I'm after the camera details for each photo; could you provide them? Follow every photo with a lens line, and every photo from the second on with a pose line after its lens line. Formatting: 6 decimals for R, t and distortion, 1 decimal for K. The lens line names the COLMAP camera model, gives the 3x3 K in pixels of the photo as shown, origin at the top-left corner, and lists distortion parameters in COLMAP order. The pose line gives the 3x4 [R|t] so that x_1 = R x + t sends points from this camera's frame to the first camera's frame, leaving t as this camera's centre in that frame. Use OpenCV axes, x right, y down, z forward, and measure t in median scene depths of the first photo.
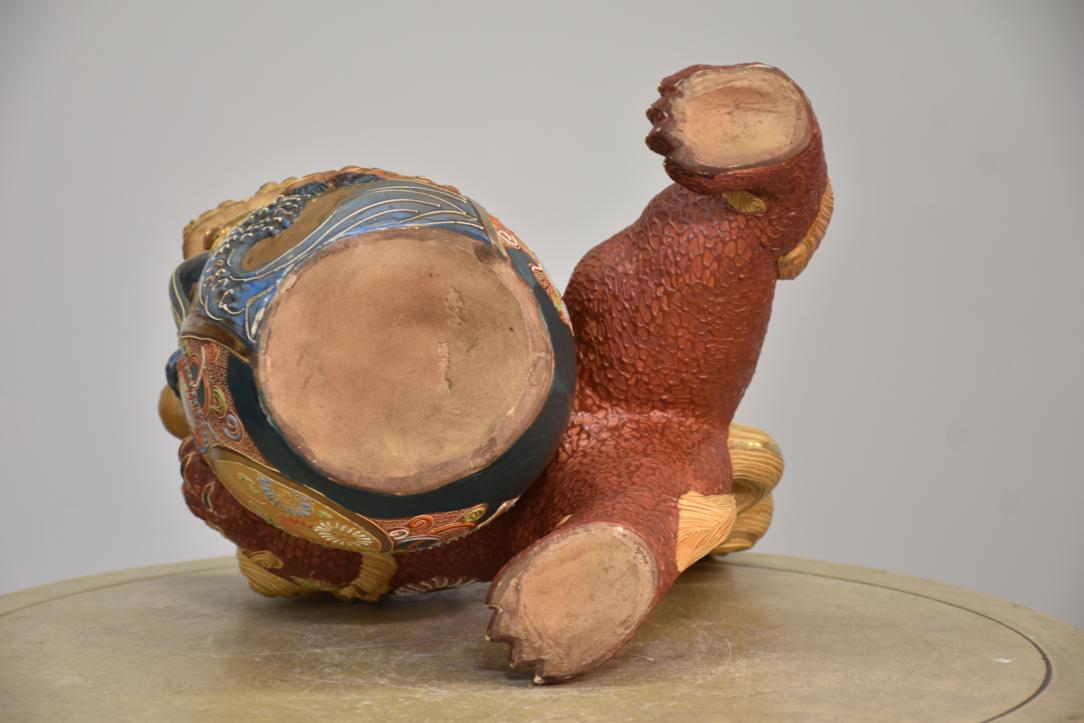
lens RADIAL K [[3376.6, 0, 545.0], [0, 3376.6, 359.7], [0, 0, 1]] dist [0.594726, 0.000000]
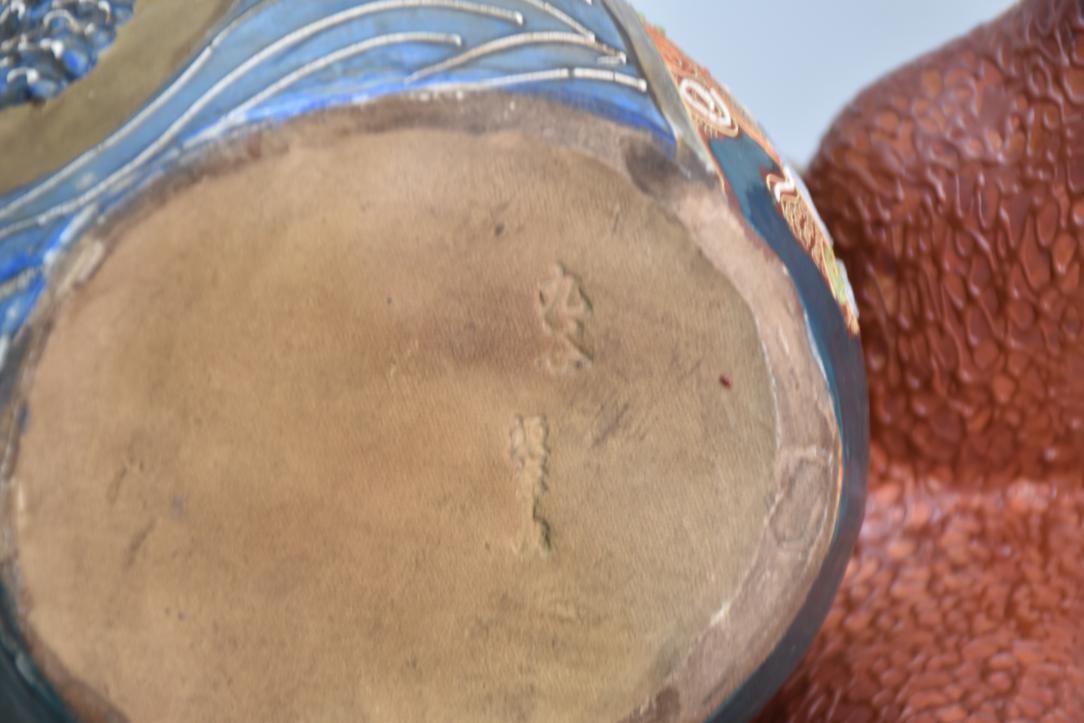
lens RADIAL K [[3376.6, 0, 536.5], [0, 3376.6, 365.6], [0, 0, 1]] dist [0.594726, 0.000000]
pose [[0.999464, 0.007909, 0.031759, -0.040638], [-0.012517, 0.988960, 0.147652, -0.062208], [-0.030241, -0.147971, 0.988529, 0.654188]]
